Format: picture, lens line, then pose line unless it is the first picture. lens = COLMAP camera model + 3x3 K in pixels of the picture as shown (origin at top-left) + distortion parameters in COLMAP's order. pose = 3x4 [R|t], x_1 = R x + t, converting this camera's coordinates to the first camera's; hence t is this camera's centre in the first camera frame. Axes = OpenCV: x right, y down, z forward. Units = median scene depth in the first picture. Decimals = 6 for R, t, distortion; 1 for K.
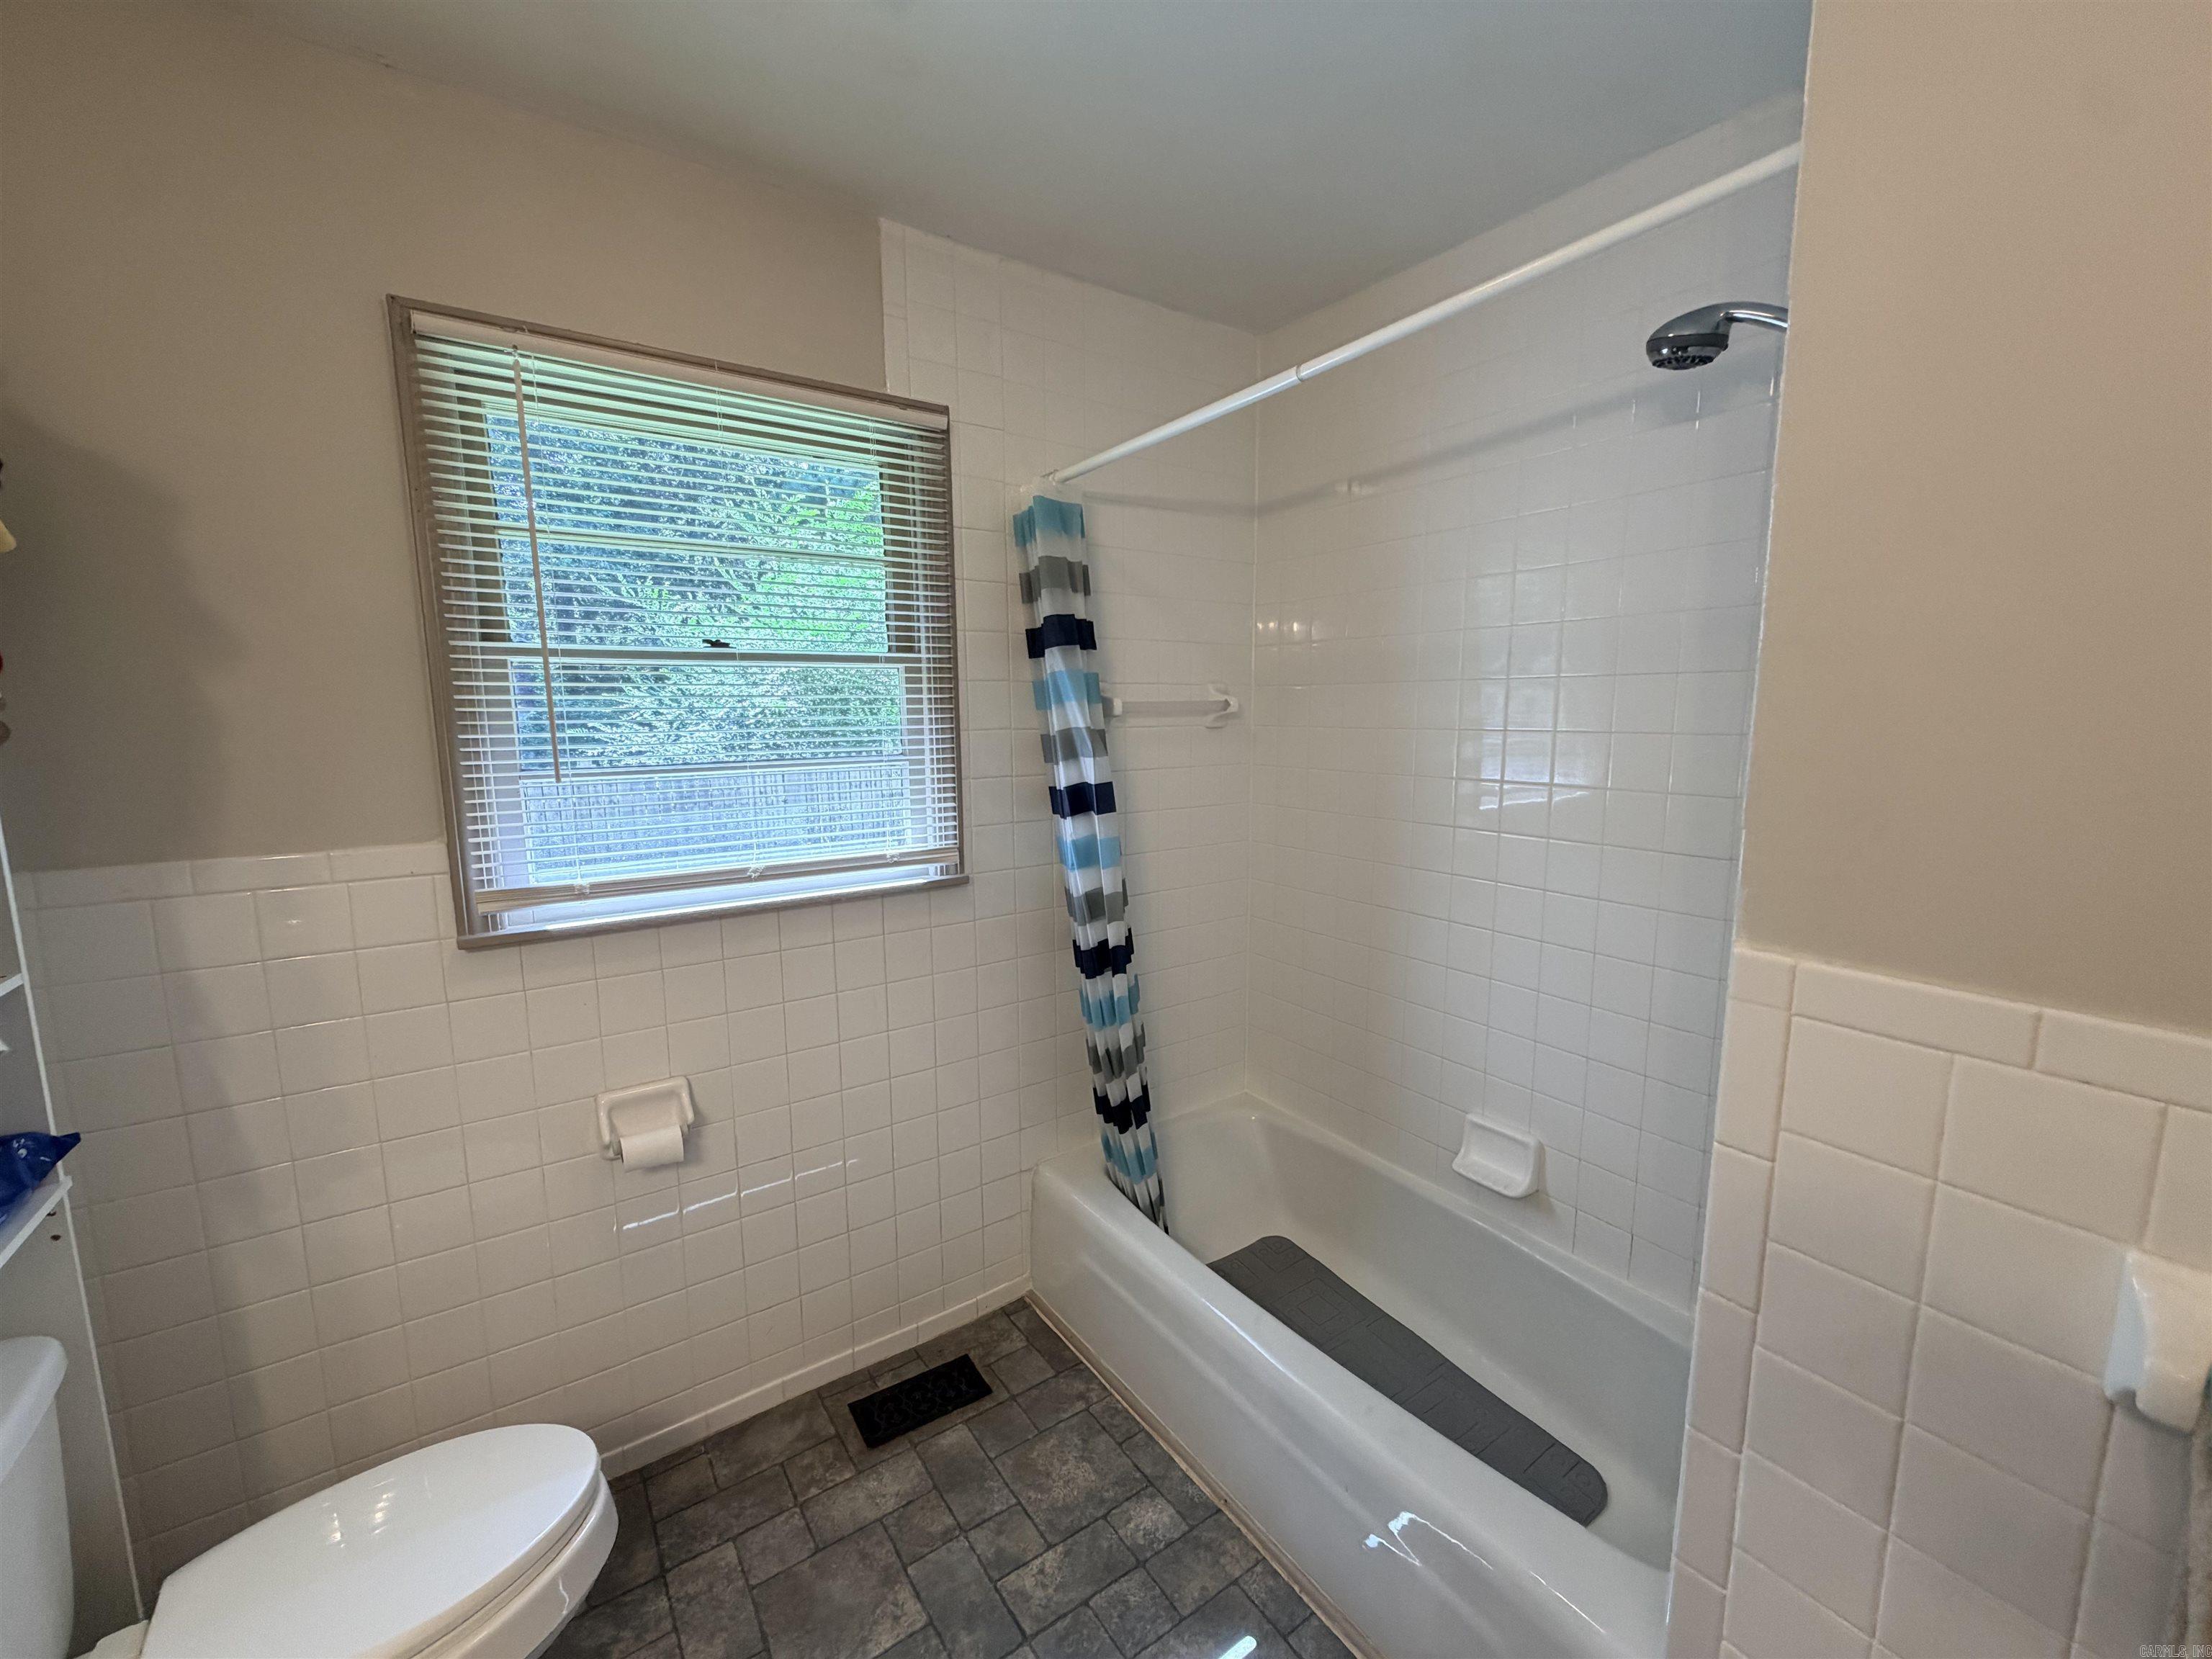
lens RADIAL K [[884.9, 0, 1102.0], [0, 884.9, 832.6], [0, 0, 1]] dist [0.002660, -0.000833]
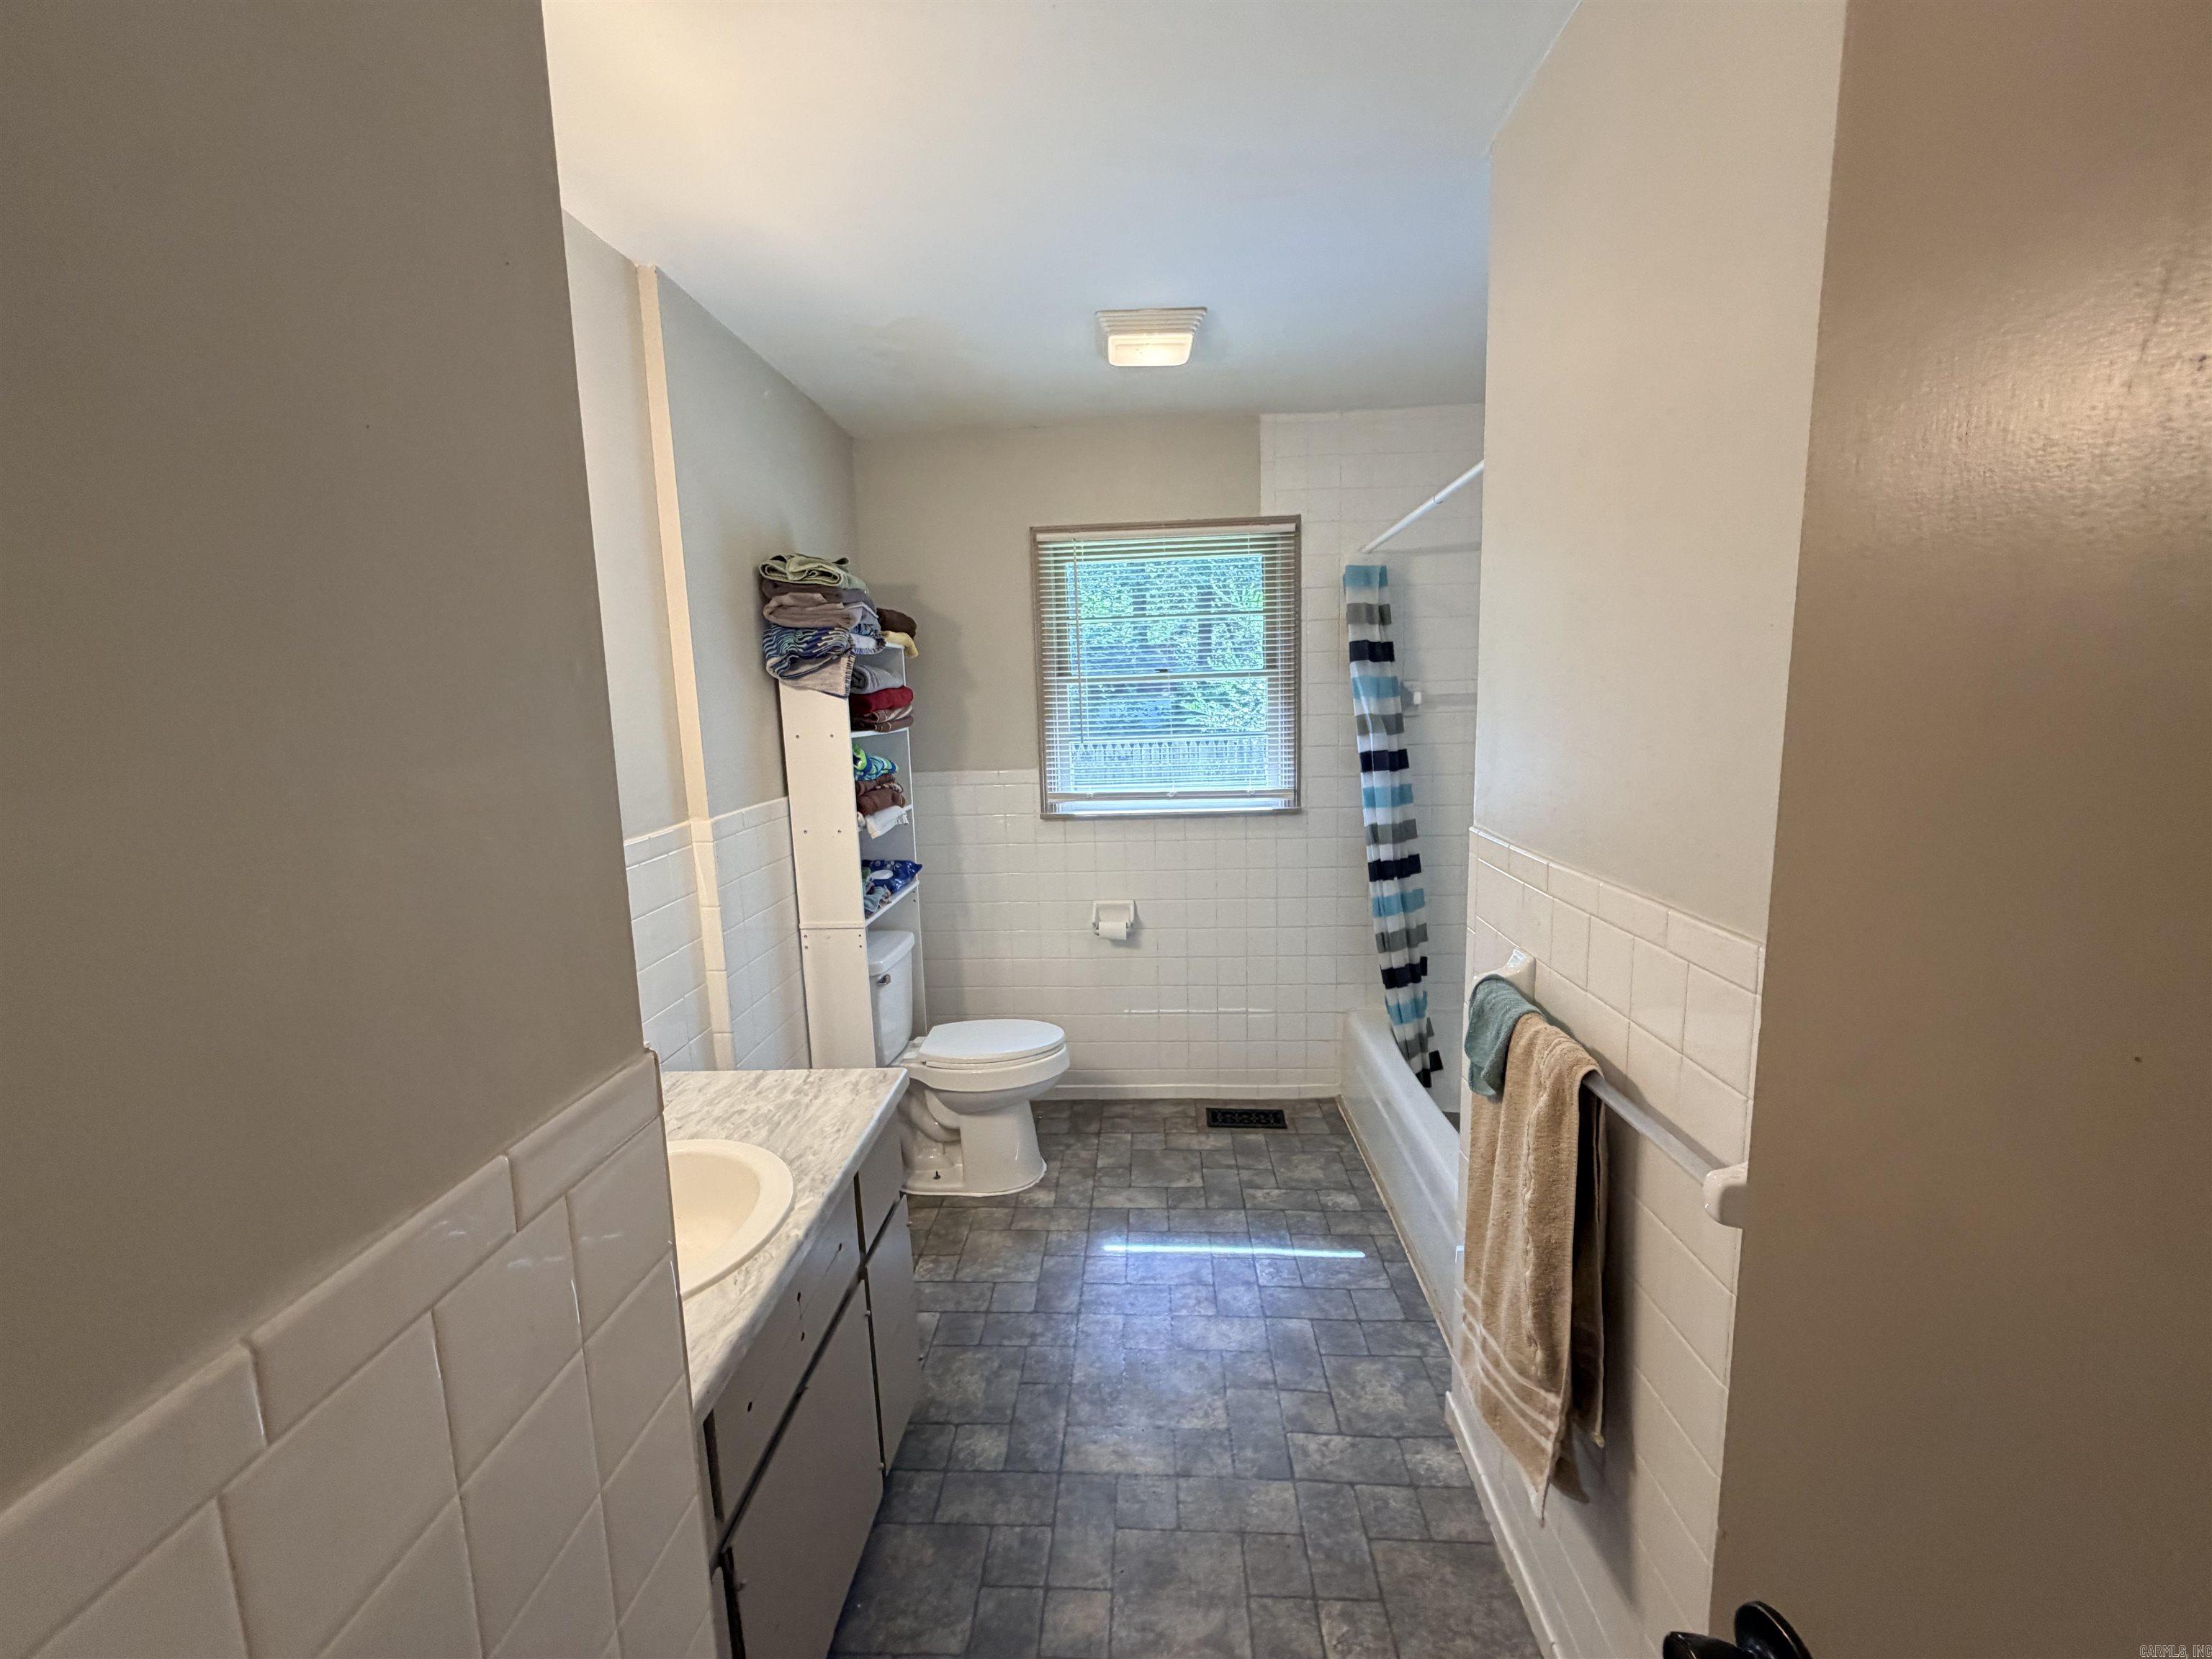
lens RADIAL K [[884.9, 0, 1107.4], [0, 884.9, 826.8], [0, 0, 1]] dist [0.002660, -0.000833]
pose [[0.791929, 0.072151, -0.606336, 0.600744], [-0.061773, 0.997367, 0.038001, 0.048636], [0.607481, 0.007361, 0.794300, -0.521003]]
